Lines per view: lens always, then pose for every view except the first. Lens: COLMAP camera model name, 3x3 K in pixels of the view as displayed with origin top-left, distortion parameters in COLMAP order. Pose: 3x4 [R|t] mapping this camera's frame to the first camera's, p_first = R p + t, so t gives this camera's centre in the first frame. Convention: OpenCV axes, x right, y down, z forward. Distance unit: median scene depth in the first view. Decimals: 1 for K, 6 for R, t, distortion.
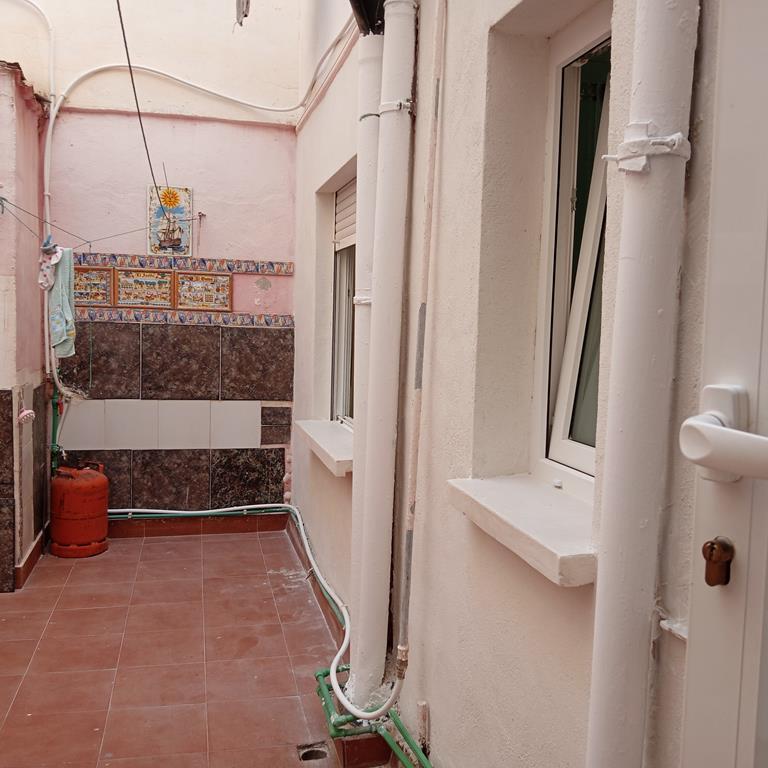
lens RADIAL K [[823.5, 0, 390.1], [0, 823.5, 387.4], [0, 0, 1]] dist [0.165140, -0.405880]
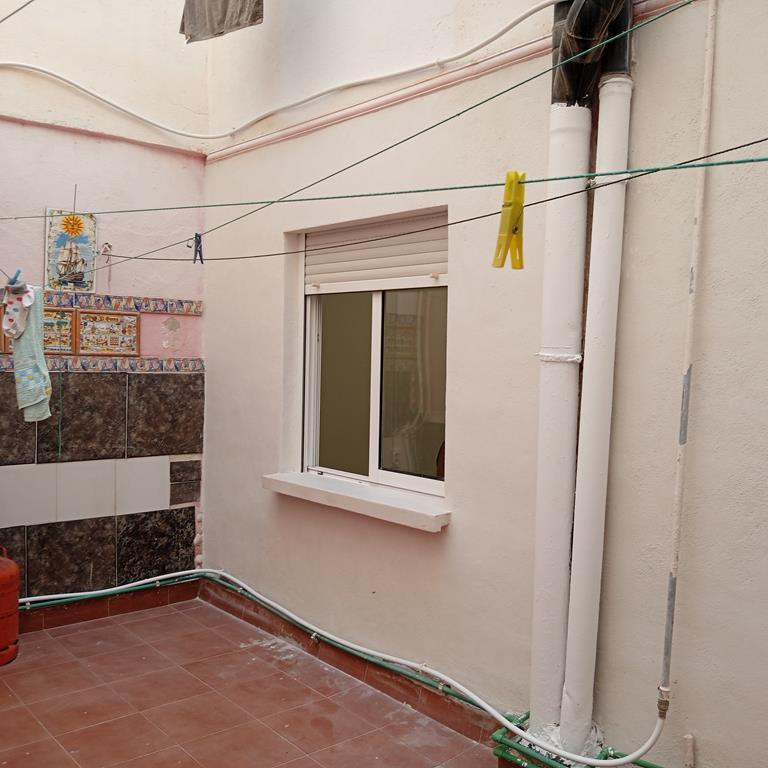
lens RADIAL K [[823.5, 0, 390.1], [0, 823.5, 387.4], [0, 0, 1]] dist [0.165140, -0.405880]
pose [[0.889856, -0.028724, 0.455337, -0.360149], [0.042536, 0.998892, -0.020115, -0.029471], [-0.454255, 0.037268, 0.890092, 0.096466]]
